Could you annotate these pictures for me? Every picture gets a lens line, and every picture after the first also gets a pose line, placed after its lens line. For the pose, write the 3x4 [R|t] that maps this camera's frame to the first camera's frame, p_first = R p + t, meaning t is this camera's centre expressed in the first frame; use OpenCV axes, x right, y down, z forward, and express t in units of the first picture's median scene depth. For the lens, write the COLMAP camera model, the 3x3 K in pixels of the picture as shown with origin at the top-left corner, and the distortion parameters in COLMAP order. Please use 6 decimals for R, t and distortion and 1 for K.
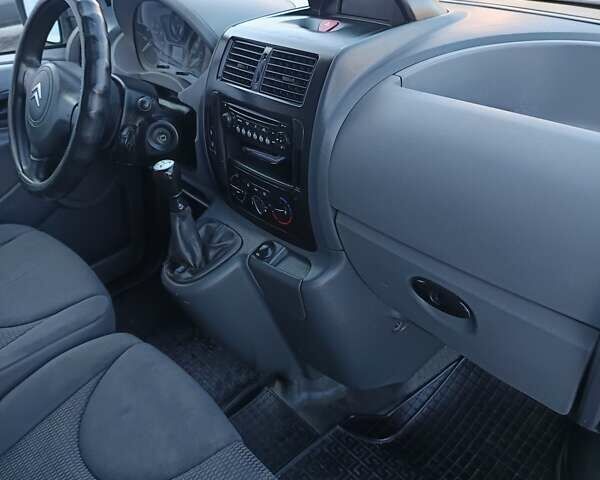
lens RADIAL K [[565.0, 0, 297.8], [0, 565.0, 236.3], [0, 0, 1]] dist [-0.002774, 0.000000]
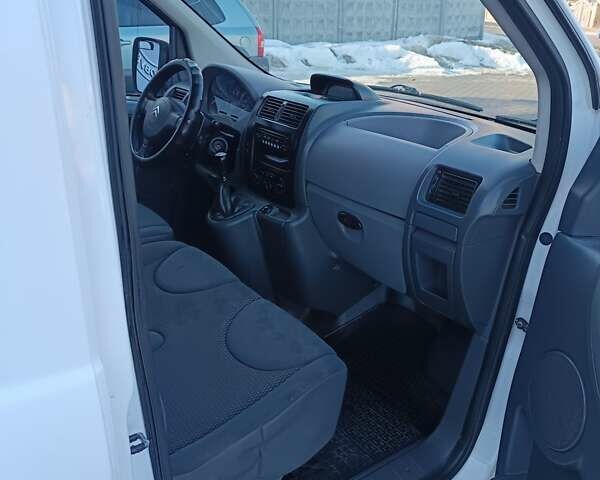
lens RADIAL K [[565.0, 0, 299.9], [0, 565.0, 240.2], [0, 0, 1]] dist [-0.002774, 0.000000]
pose [[0.989239, 0.146162, -0.006600, 0.073358], [-0.144954, 0.972932, -0.179976, 0.433192], [-0.019885, 0.178996, 0.983649, -0.763442]]
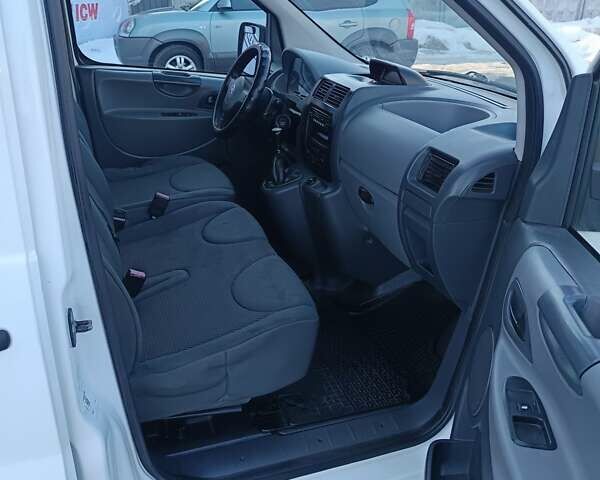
lens RADIAL K [[565.0, 0, 294.5], [0, 565.0, 245.4], [0, 0, 1]] dist [-0.002774, 0.000000]
pose [[0.927407, 0.256425, -0.272329, 0.492467], [-0.287809, 0.954201, -0.081650, 0.423938], [0.238920, 0.154101, 0.958734, -0.901800]]
